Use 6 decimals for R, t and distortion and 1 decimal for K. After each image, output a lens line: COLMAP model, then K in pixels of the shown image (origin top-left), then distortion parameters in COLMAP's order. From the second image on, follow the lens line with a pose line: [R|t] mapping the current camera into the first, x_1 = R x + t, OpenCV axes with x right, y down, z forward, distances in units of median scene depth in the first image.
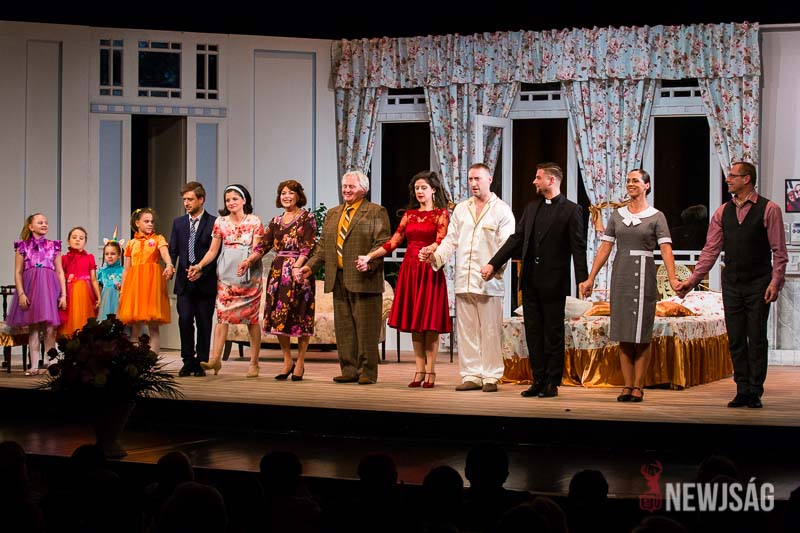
lens RADIAL K [[2353.5, 0, 400.0], [0, 2353.5, 266.5], [0, 0, 1]] dist [-0.131576, -1.979761]
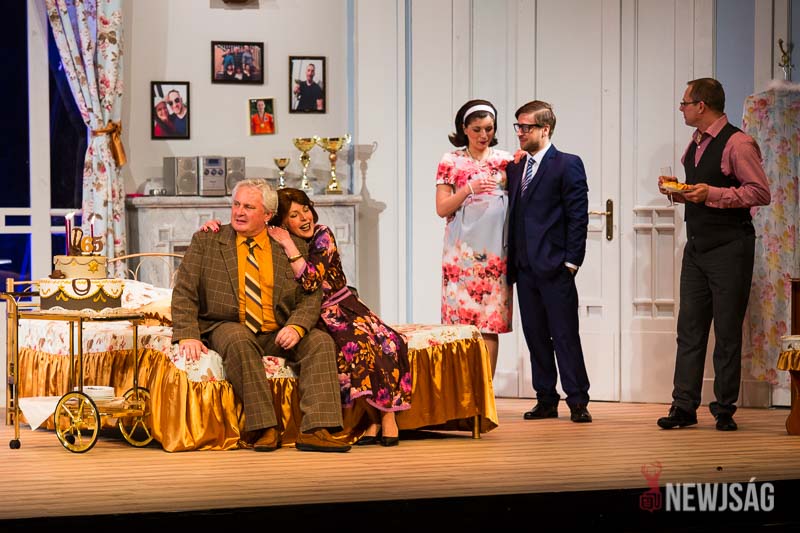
lens RADIAL K [[4989.9, 0, 399.5], [0, 4989.9, 286.9], [0, 0, 1]] dist [0.574834, 44.580046]
pose [[0.434159, -0.029237, 0.900362, -0.915287], [0.015709, 0.999567, 0.024884, -0.016482], [-0.900699, 0.003340, 0.434431, 0.413161]]
